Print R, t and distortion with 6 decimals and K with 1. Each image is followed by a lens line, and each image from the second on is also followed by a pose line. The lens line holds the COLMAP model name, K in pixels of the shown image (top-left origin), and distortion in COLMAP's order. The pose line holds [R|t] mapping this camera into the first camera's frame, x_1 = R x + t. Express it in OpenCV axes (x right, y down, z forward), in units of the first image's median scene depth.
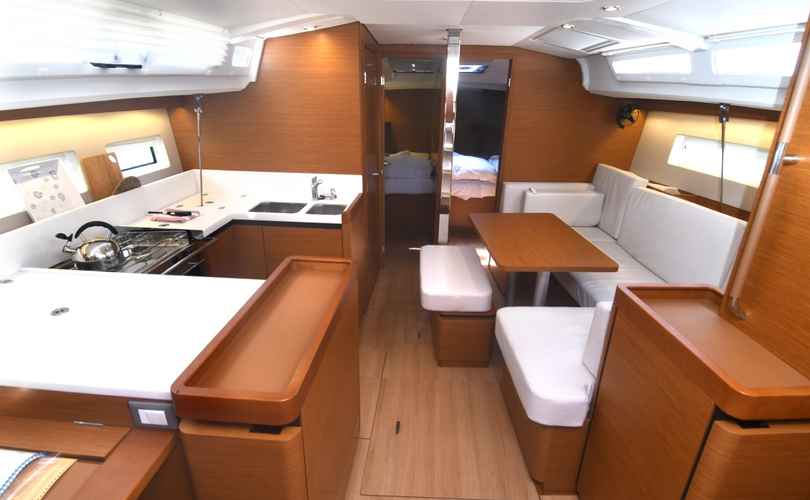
lens RADIAL K [[426.0, 0, 405.0], [0, 426.0, 250.0], [0, 0, 1]] dist [0.051209, -0.051464]
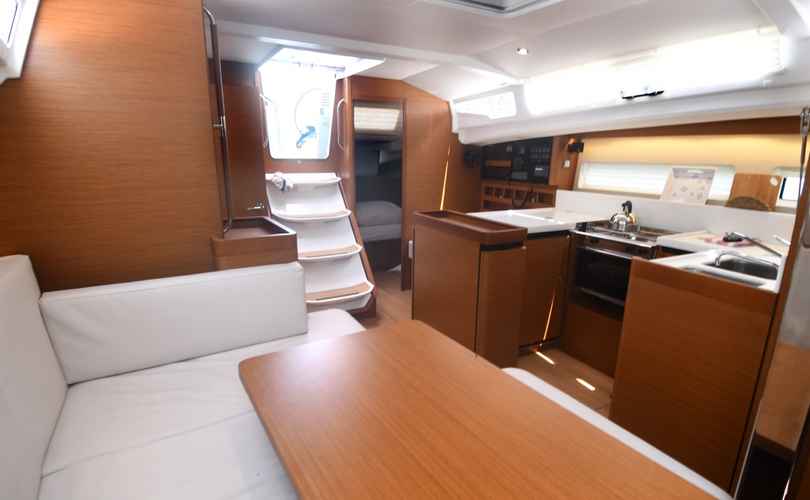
lens RADIAL K [[426.0, 0, 405.0], [0, 426.0, 250.0], [0, 0, 1]] dist [0.051209, -0.051464]
pose [[-0.856250, 0.084716, -0.509568, 0.668255], [-0.211473, 0.842520, 0.495418, -0.452279], [0.471291, 0.531961, -0.703492, 1.604876]]
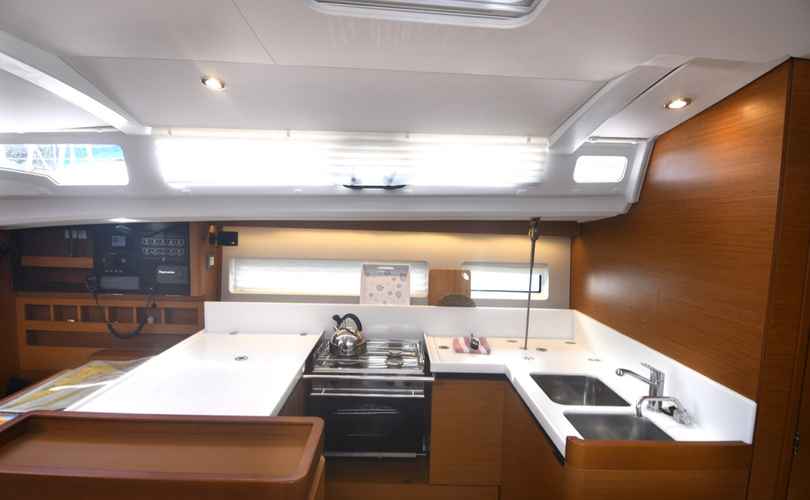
lens RADIAL K [[426.0, 0, 405.0], [0, 426.0, 250.0], [0, 0, 1]] dist [0.051209, -0.051464]
pose [[0.078739, 0.057517, -0.995235, 0.390751], [-0.378870, 0.925152, 0.023492, -0.277132], [0.922094, 0.375214, 0.094637, 0.863234]]
